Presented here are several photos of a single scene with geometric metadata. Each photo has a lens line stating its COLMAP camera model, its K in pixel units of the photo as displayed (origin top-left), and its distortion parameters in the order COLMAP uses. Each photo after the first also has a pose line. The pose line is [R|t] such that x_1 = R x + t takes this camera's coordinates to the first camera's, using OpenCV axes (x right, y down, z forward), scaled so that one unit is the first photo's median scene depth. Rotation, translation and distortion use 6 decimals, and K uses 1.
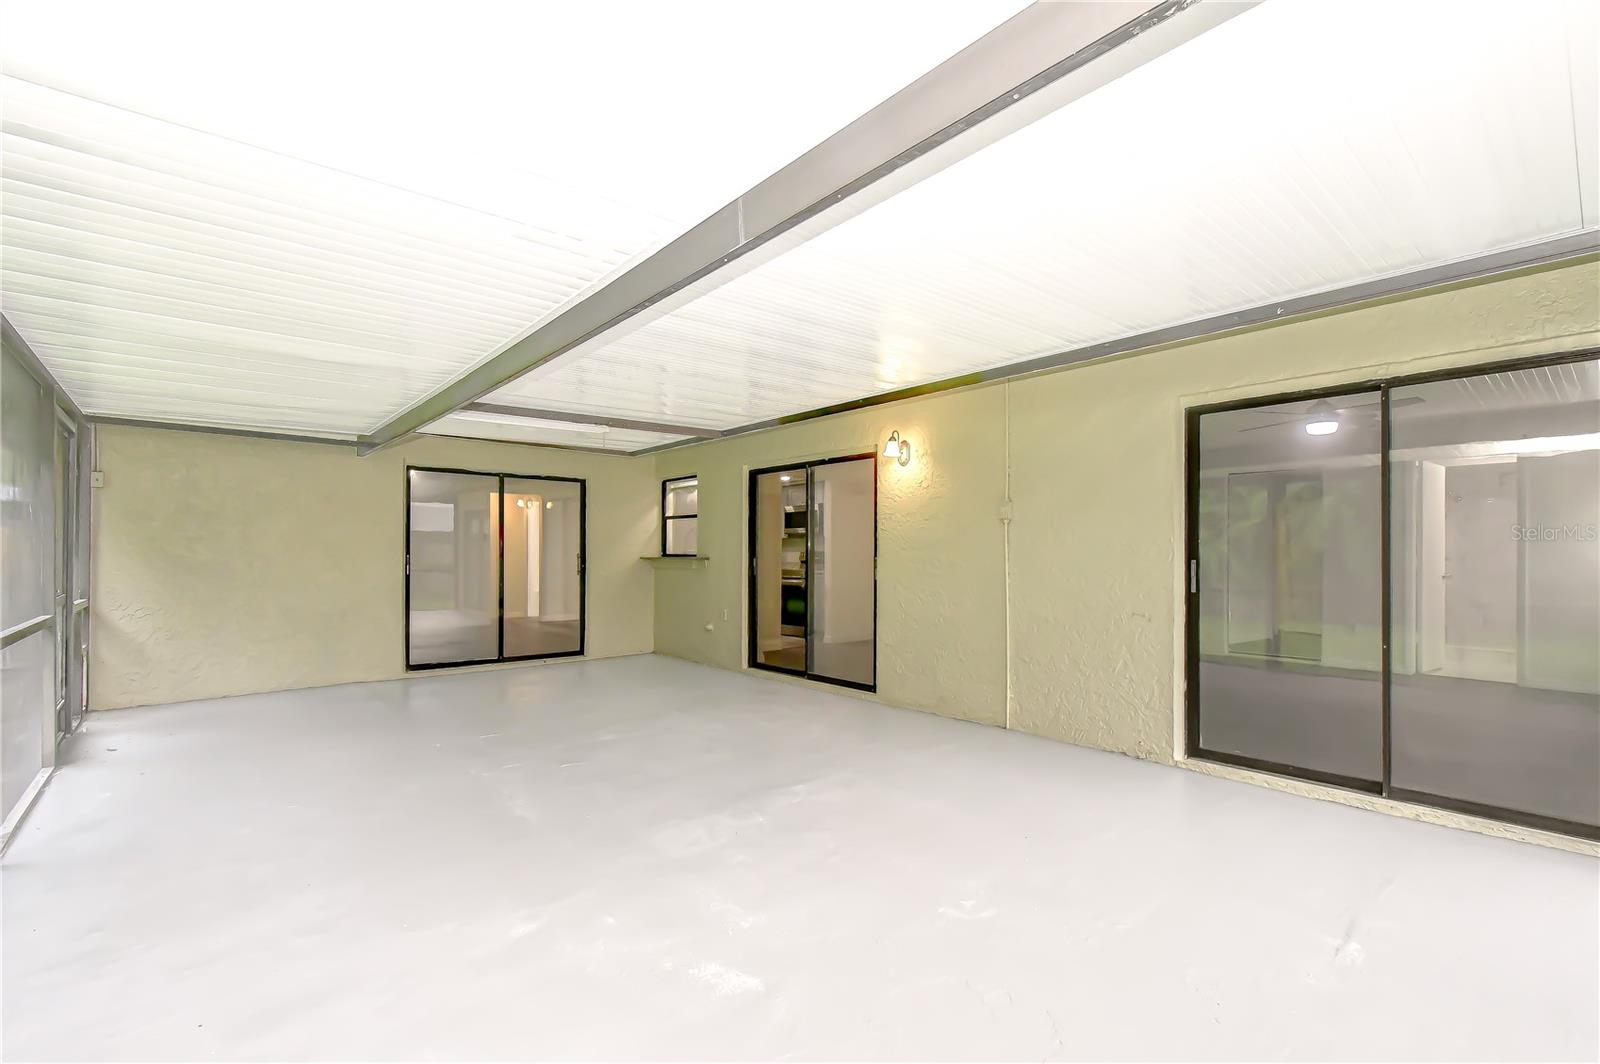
lens RADIAL K [[713.6, 0, 810.0], [0, 713.6, 543.9], [0, 0, 1]] dist [0.001855, 0.000077]
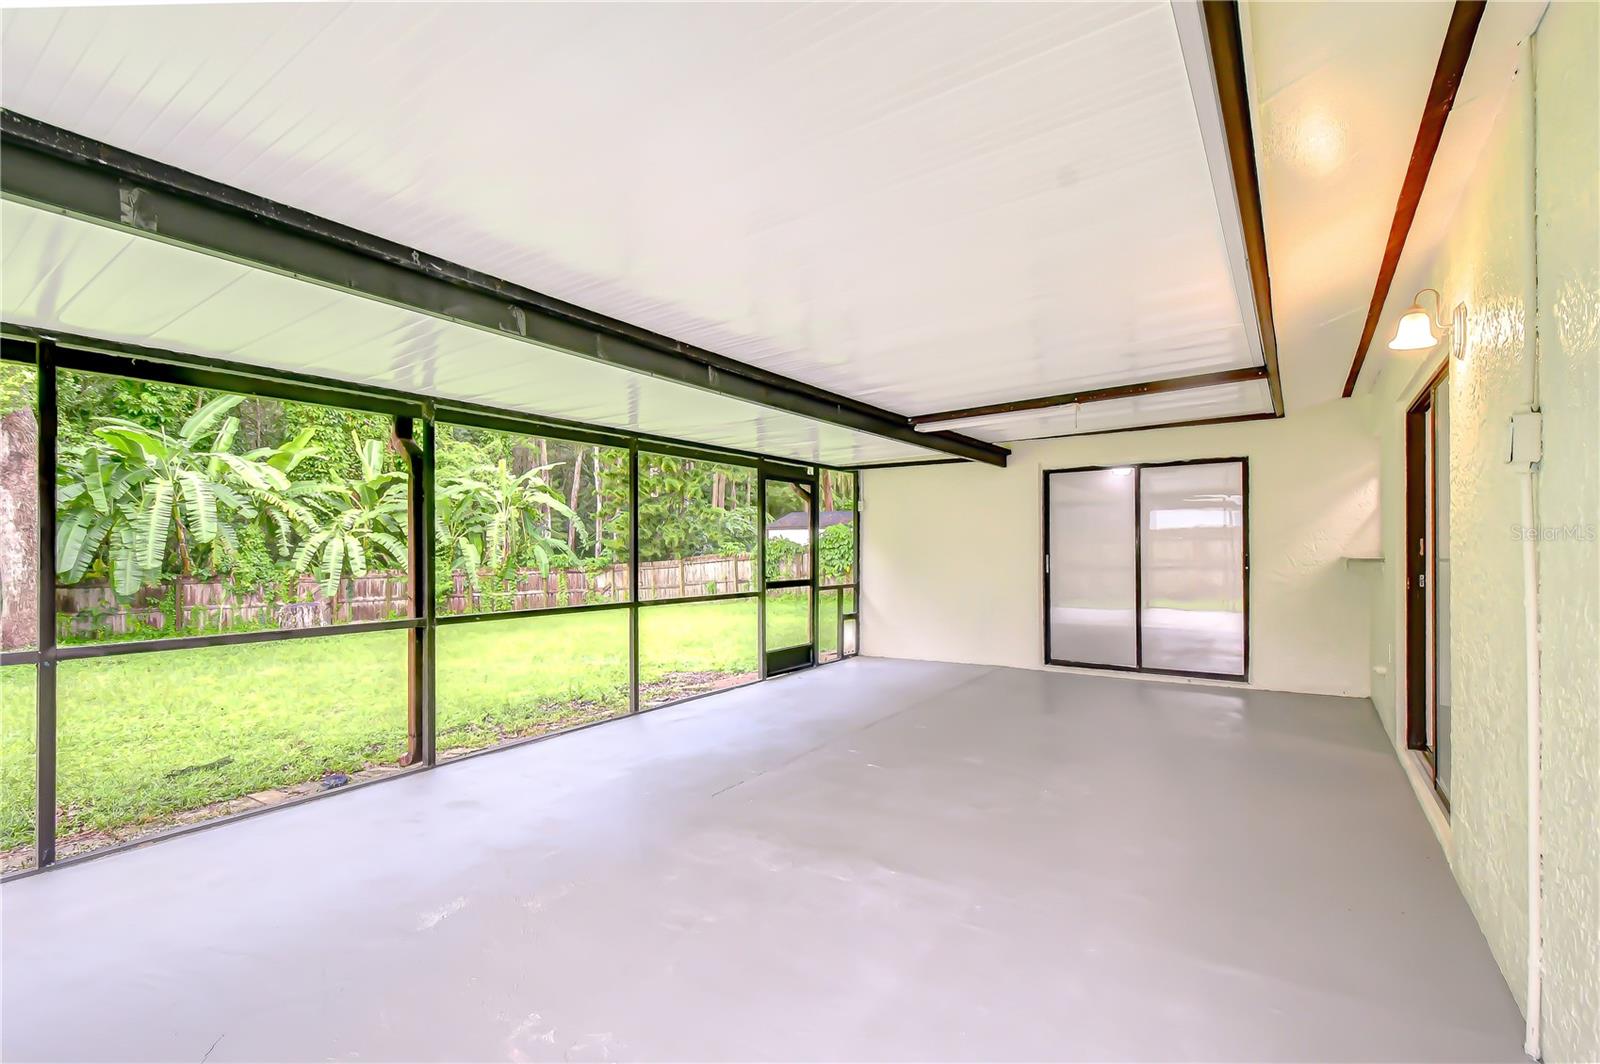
lens RADIAL K [[713.6, 0, 804.2], [0, 713.6, 546.3], [0, 0, 1]] dist [0.001855, 0.000077]
pose [[0.252341, -0.012646, -0.967556, 0.338935], [0.023036, 0.999710, -0.007058, 0.001943], [0.967364, -0.020508, 0.252559, 0.361247]]
